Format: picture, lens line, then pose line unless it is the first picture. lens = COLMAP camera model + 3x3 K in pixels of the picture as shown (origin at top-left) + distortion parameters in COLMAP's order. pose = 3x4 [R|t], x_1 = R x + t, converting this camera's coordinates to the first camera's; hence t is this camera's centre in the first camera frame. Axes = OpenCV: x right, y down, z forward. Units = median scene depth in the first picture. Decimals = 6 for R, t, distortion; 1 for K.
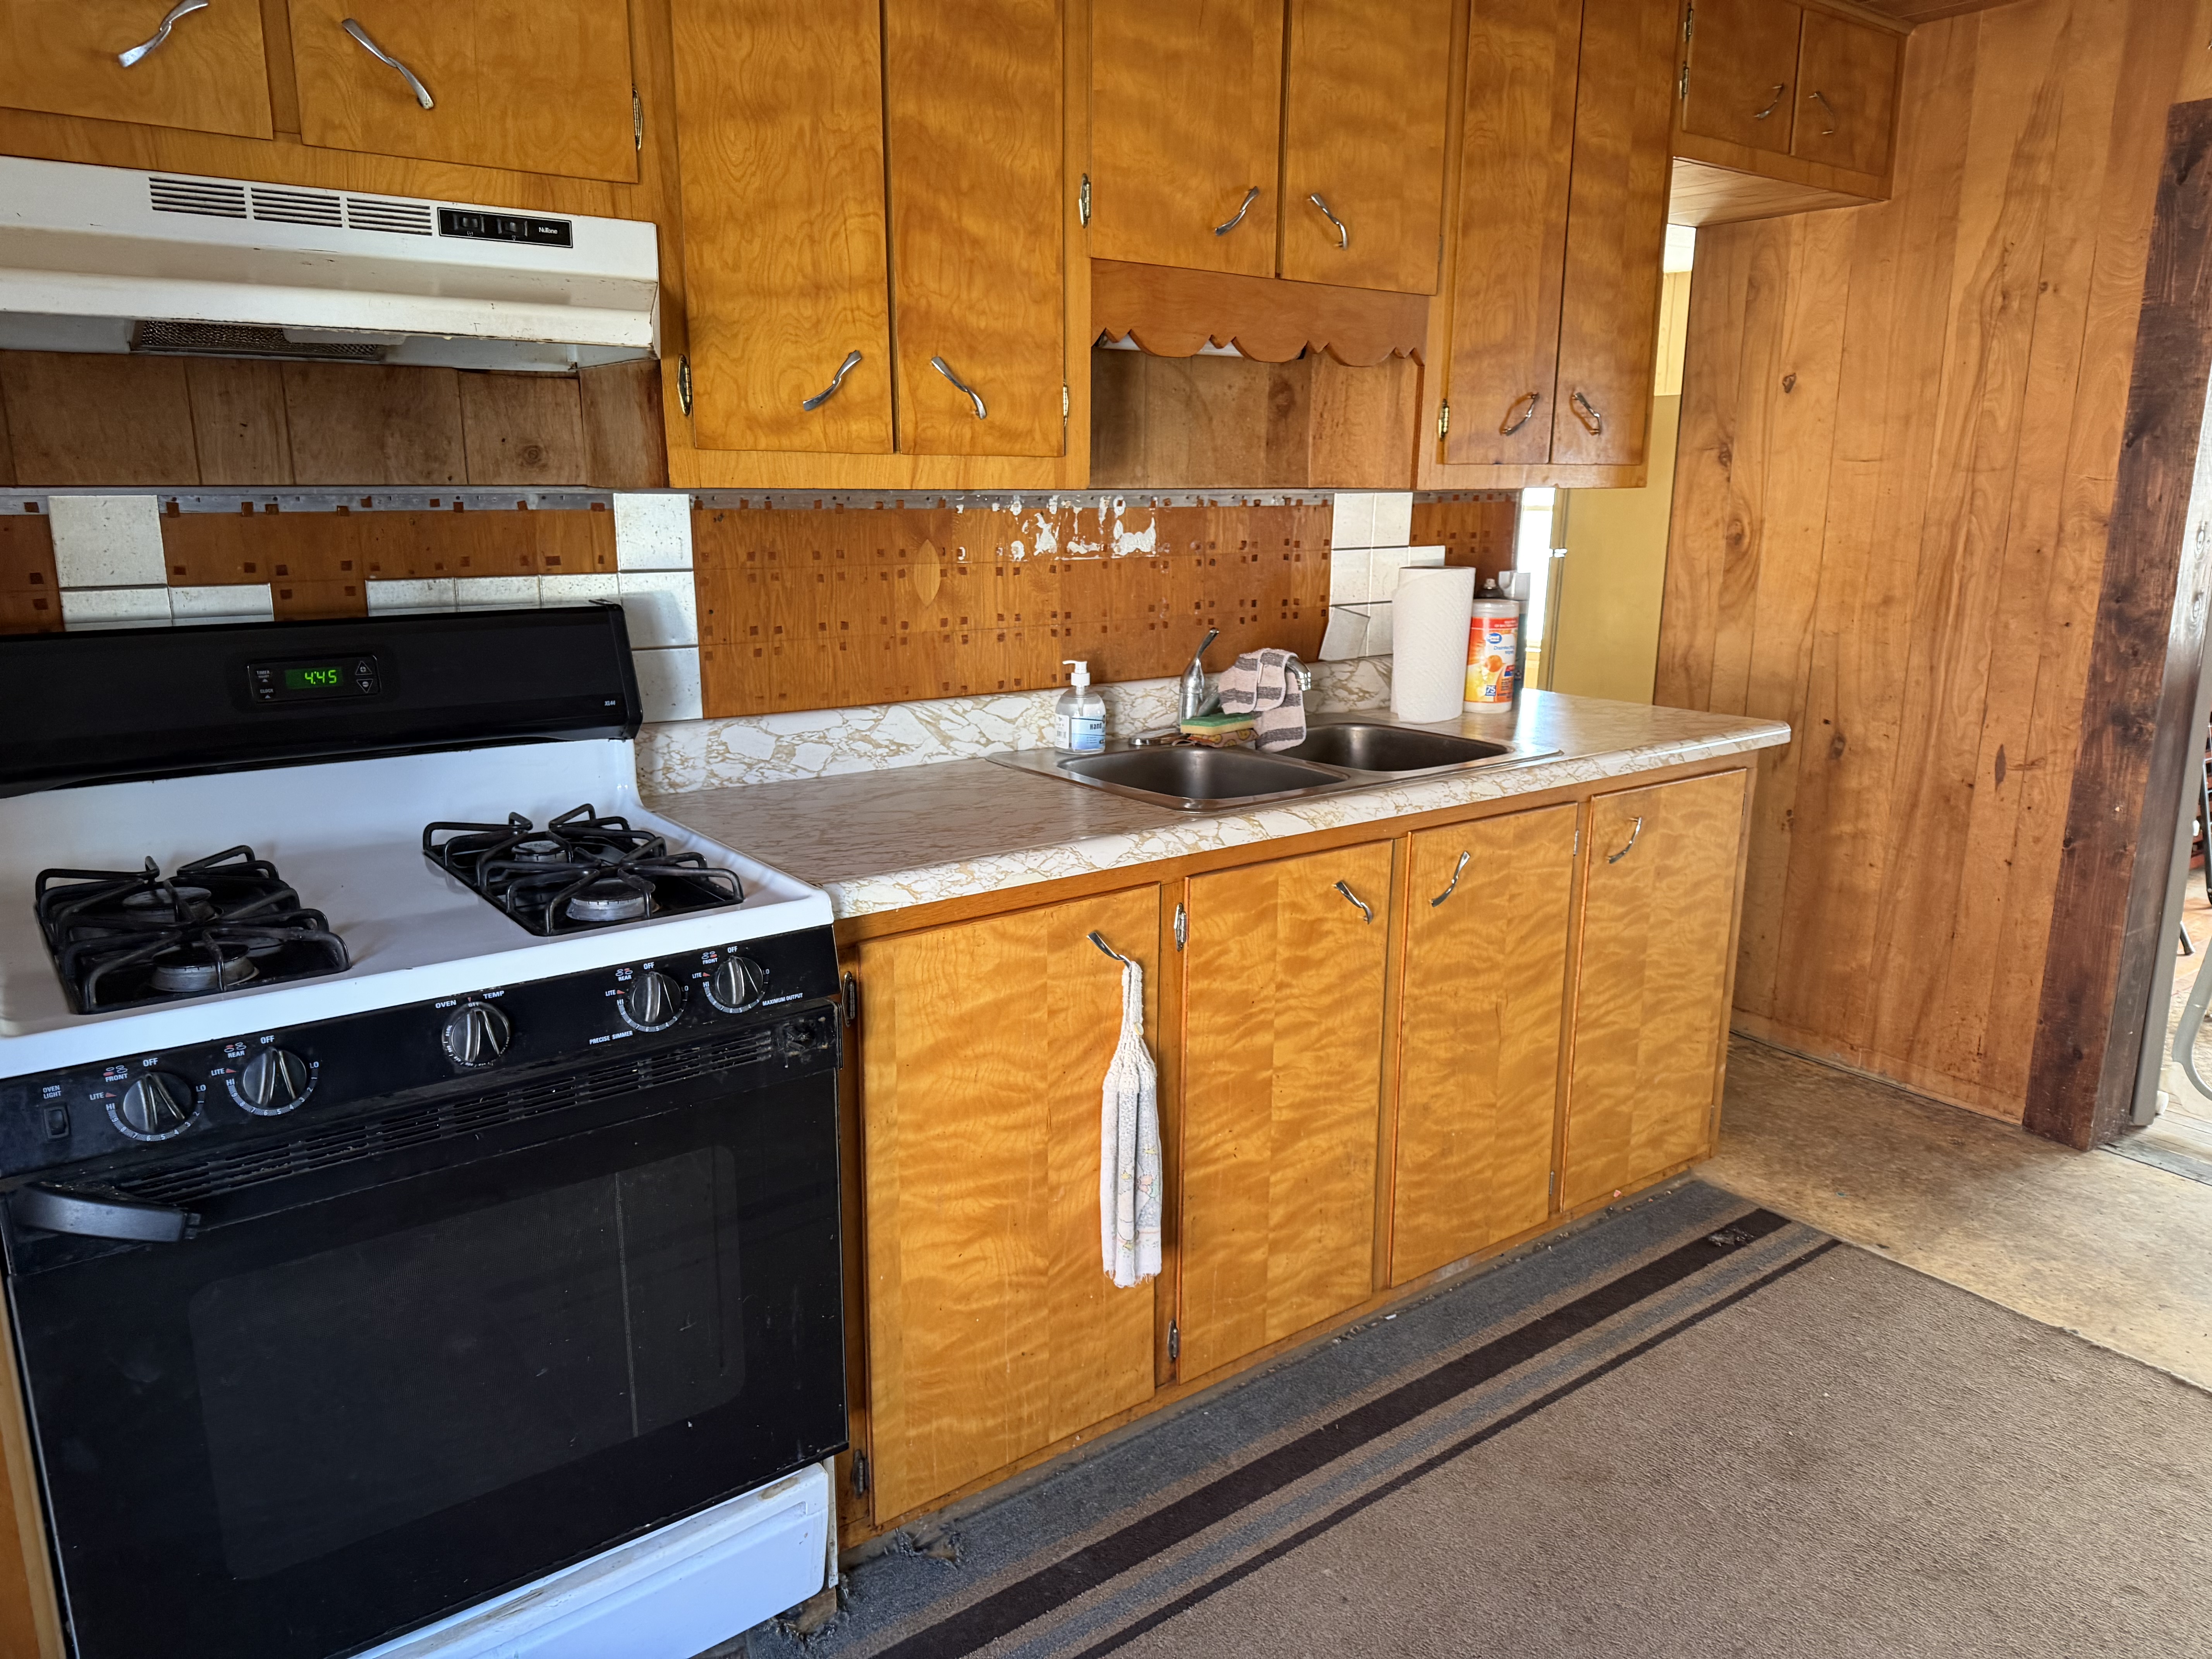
lens RADIAL K [[1543.4, 0, 1101.8], [0, 1543.4, 819.9], [0, 0, 1]] dist [0.163619, -0.237758]
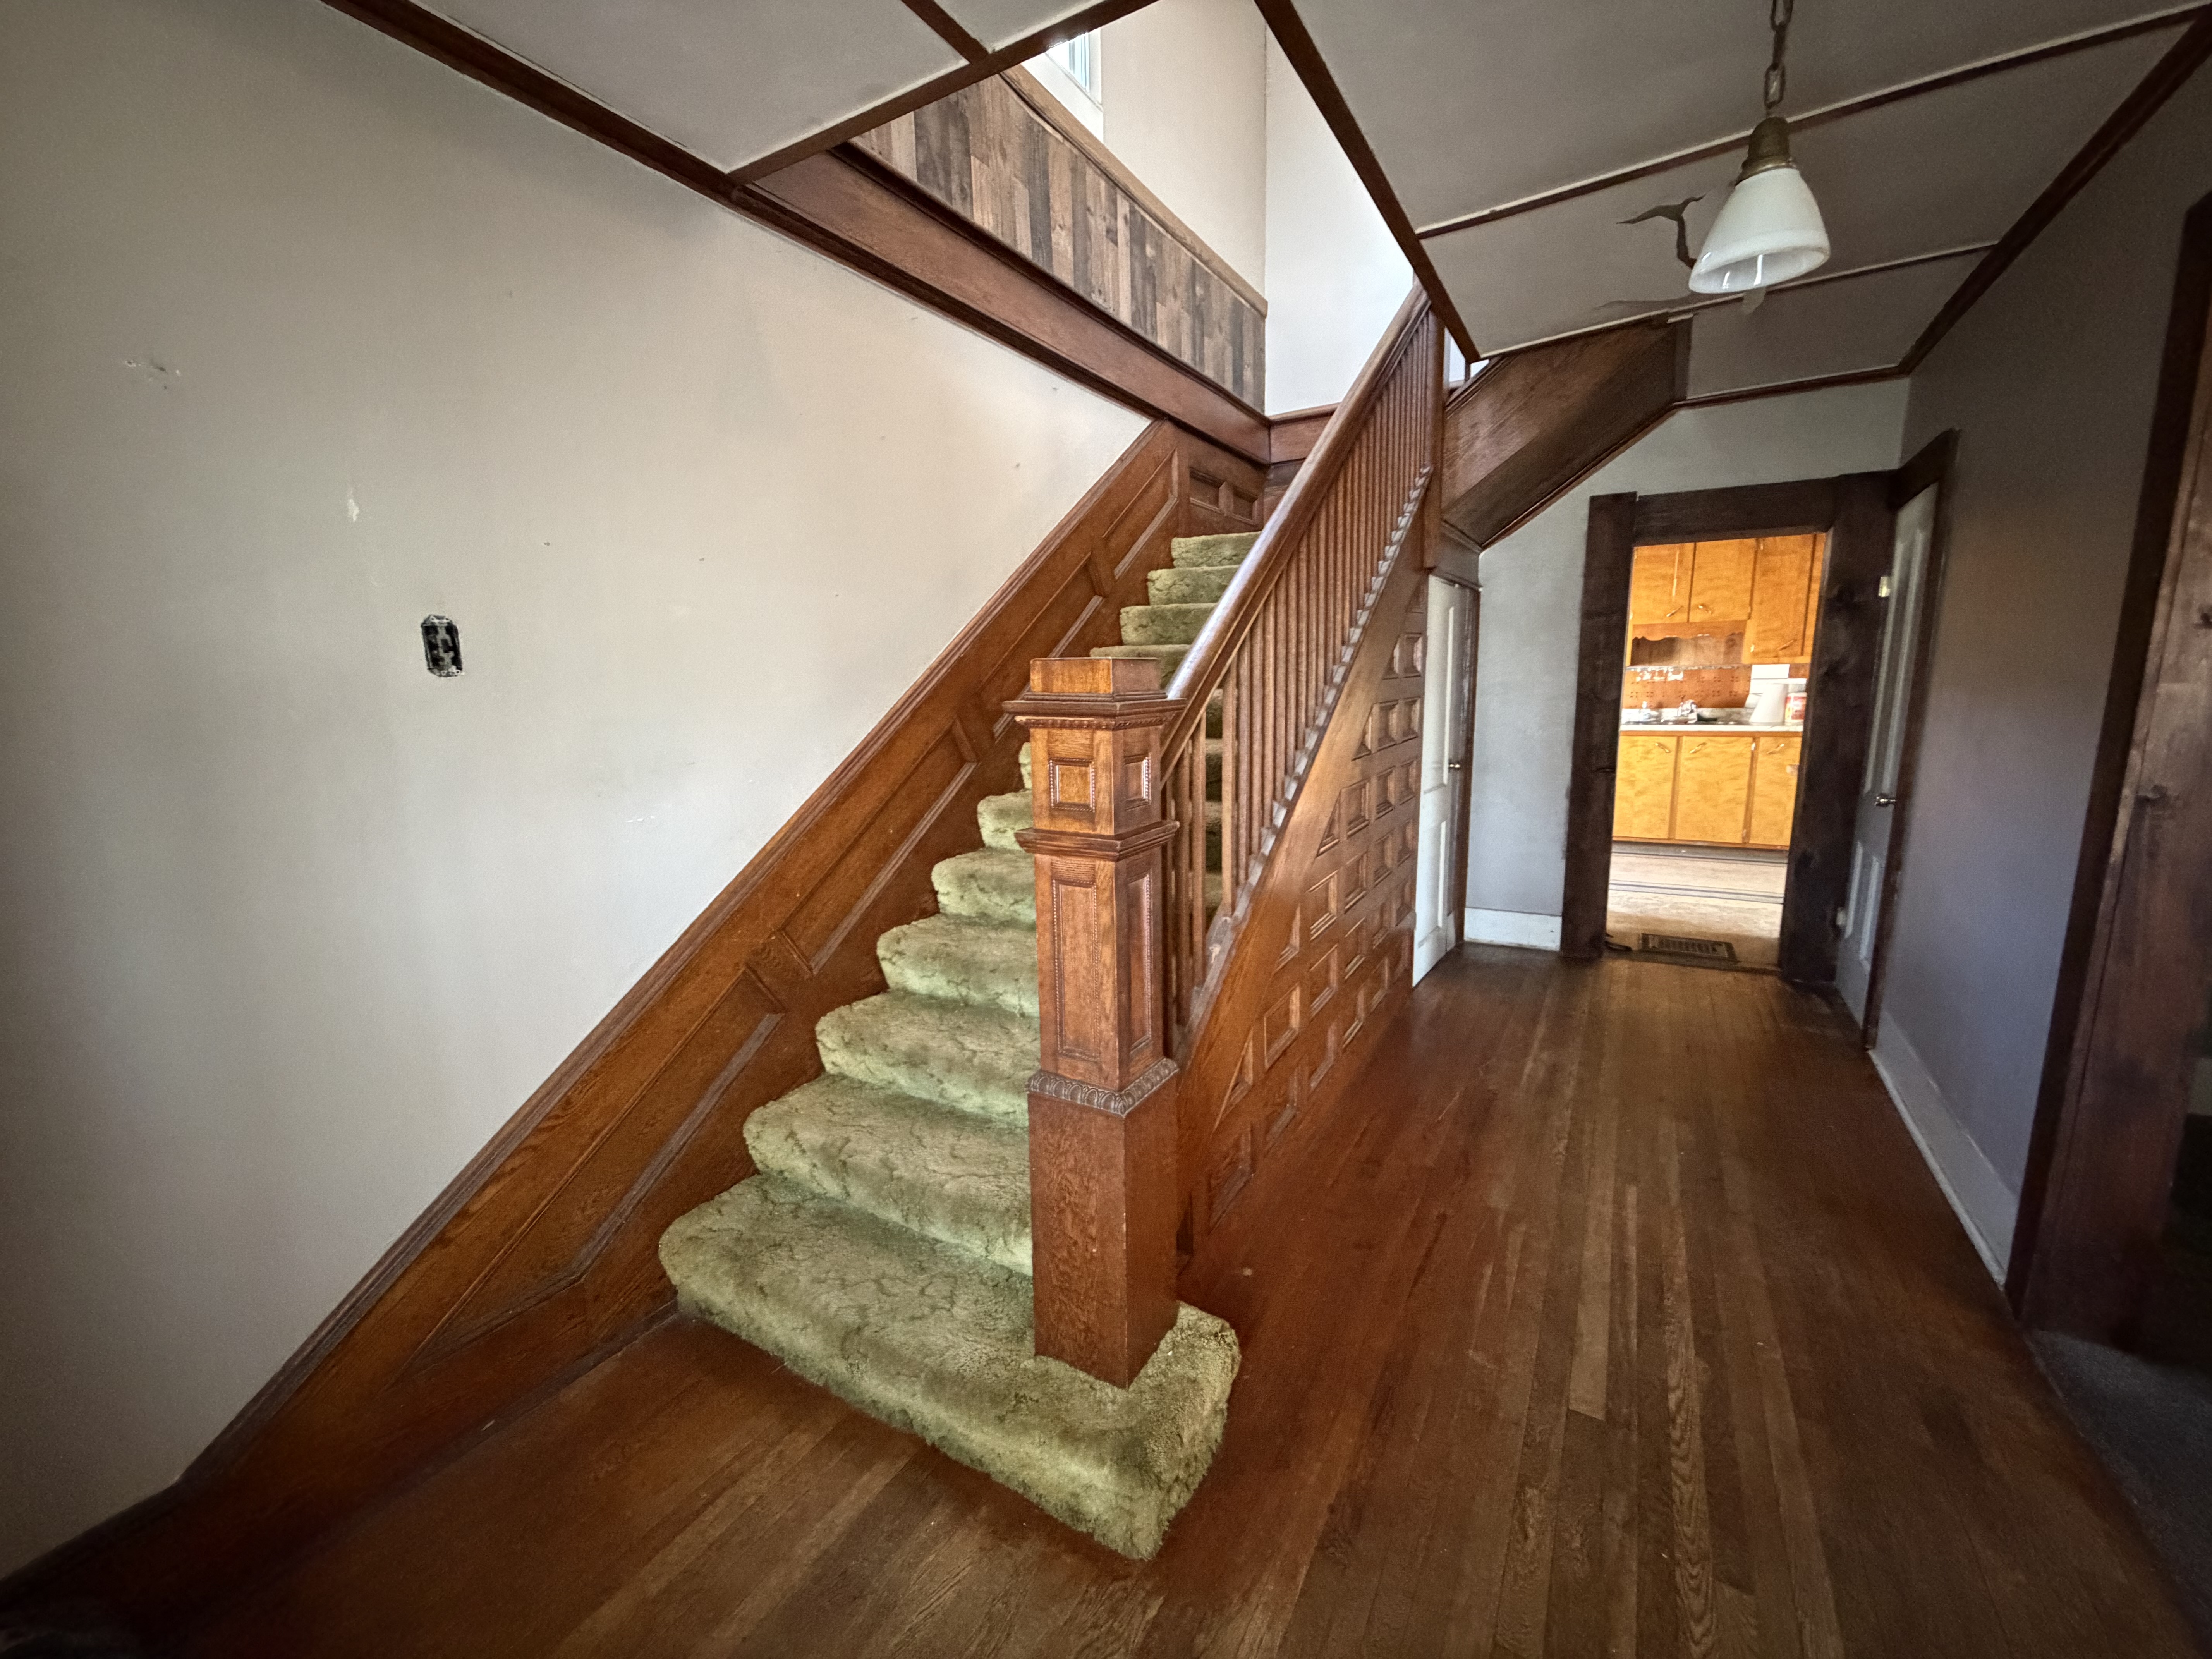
lens RADIAL K [[893.1, 0, 1106.0], [0, 893.1, 829.5], [0, 0, 1]] dist [0.019677, -0.000045]
pose [[0.380347, 0.140578, -0.914098, 1.825034], [-0.190670, 0.979066, 0.071233, 0.376015], [0.904976, 0.147198, 0.399189, -1.442598]]
